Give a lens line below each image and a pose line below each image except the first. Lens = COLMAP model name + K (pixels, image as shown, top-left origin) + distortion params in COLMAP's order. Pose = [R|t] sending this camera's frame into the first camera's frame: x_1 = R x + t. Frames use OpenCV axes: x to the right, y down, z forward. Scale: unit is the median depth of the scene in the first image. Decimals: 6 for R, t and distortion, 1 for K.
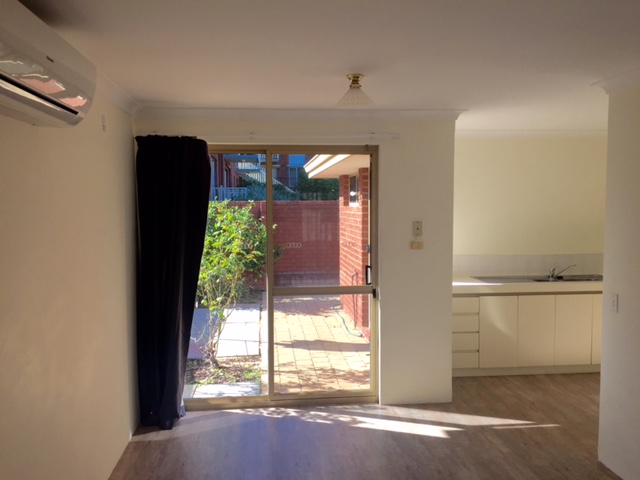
lens RADIAL K [[548.8, 0, 321.8], [0, 548.8, 241.5], [0, 0, 1]] dist [0.085949, -0.112302]
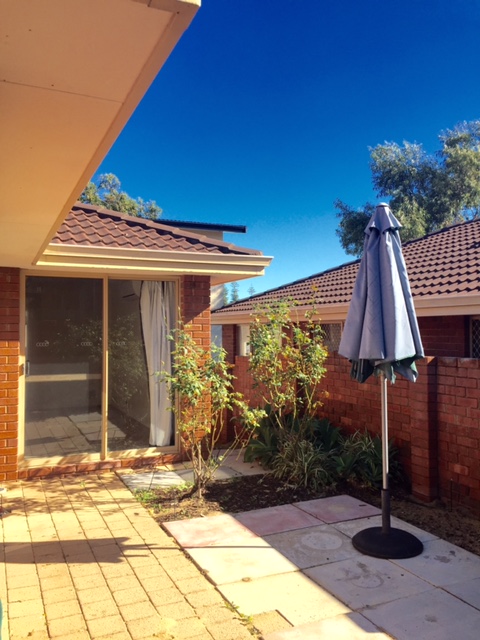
lens RADIAL K [[548.8, 0, 235.4], [0, 548.8, 321.5], [0, 0, 1]] dist [0.085949, -0.112302]
pose [[-0.952542, 0.002198, -0.304400, 0.008732], [-0.013279, 0.998722, 0.048765, -0.091532], [0.304118, 0.050493, -0.951295, 1.898338]]
